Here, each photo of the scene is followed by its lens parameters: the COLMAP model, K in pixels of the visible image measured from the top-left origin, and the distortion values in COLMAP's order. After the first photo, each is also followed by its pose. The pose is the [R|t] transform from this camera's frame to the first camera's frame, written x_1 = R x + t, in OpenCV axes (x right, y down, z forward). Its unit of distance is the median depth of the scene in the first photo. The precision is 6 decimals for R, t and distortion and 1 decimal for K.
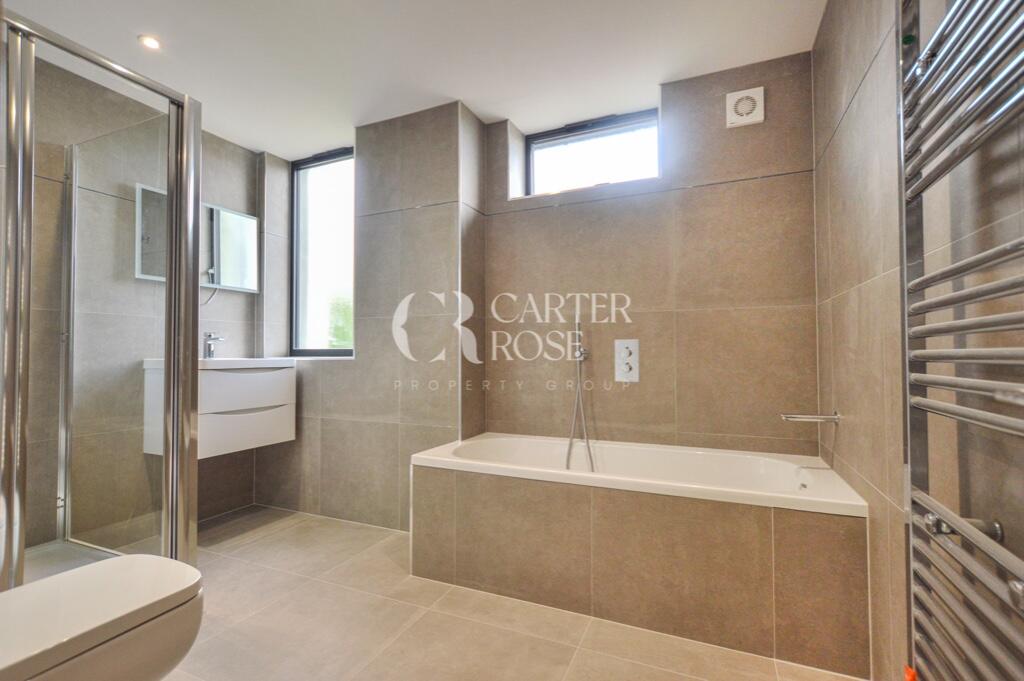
lens RADIAL K [[478.0, 0, 512.0], [0, 478.0, 340.5], [0, 0, 1]] dist [-0.003220, -0.000387]
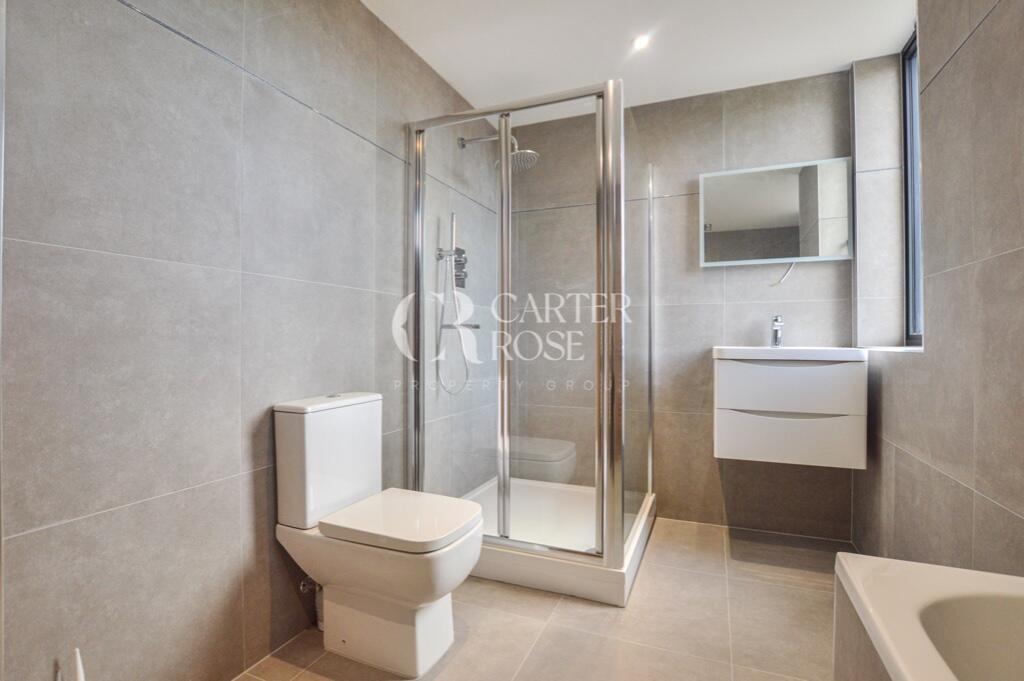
lens RADIAL K [[478.0, 0, 512.0], [0, 478.0, 340.5], [0, 0, 1]] dist [-0.003220, -0.000387]
pose [[0.039416, -0.000462, -0.999223, 0.222255], [0.024753, 0.999693, 0.000514, 0.015450], [0.998916, -0.024754, 0.039415, 0.543556]]
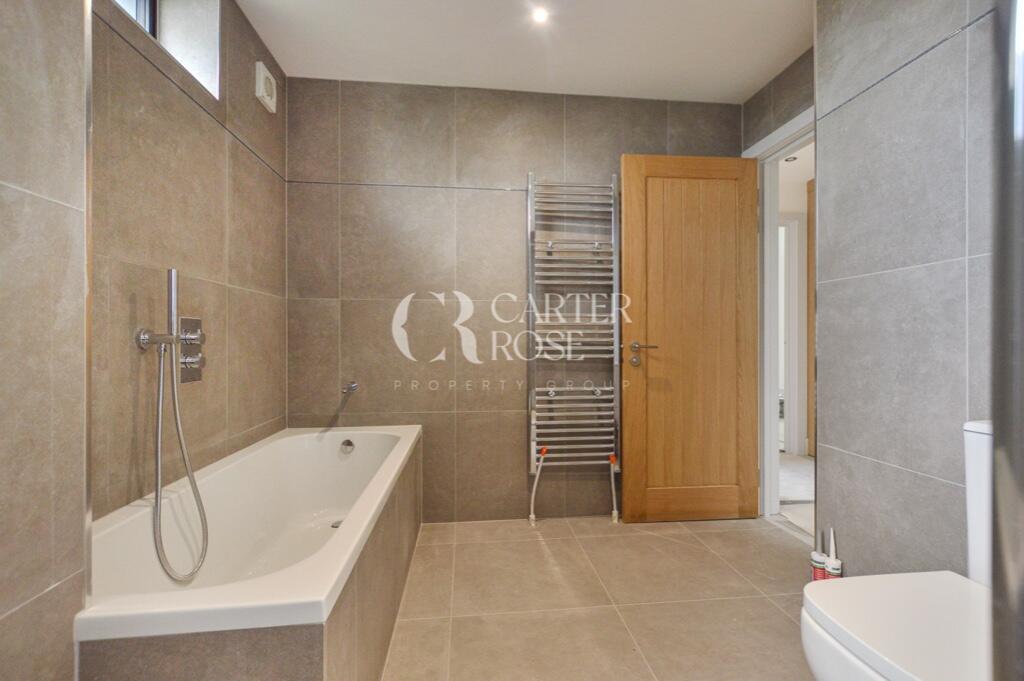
lens RADIAL K [[478.0, 0, 512.0], [0, 478.0, 340.5], [0, 0, 1]] dist [-0.003220, -0.000387]
pose [[-0.514726, 0.002836, 0.857350, -0.518224], [-0.020802, 0.999659, -0.015796, 0.030292], [-0.857103, -0.025965, -0.514491, 0.897475]]
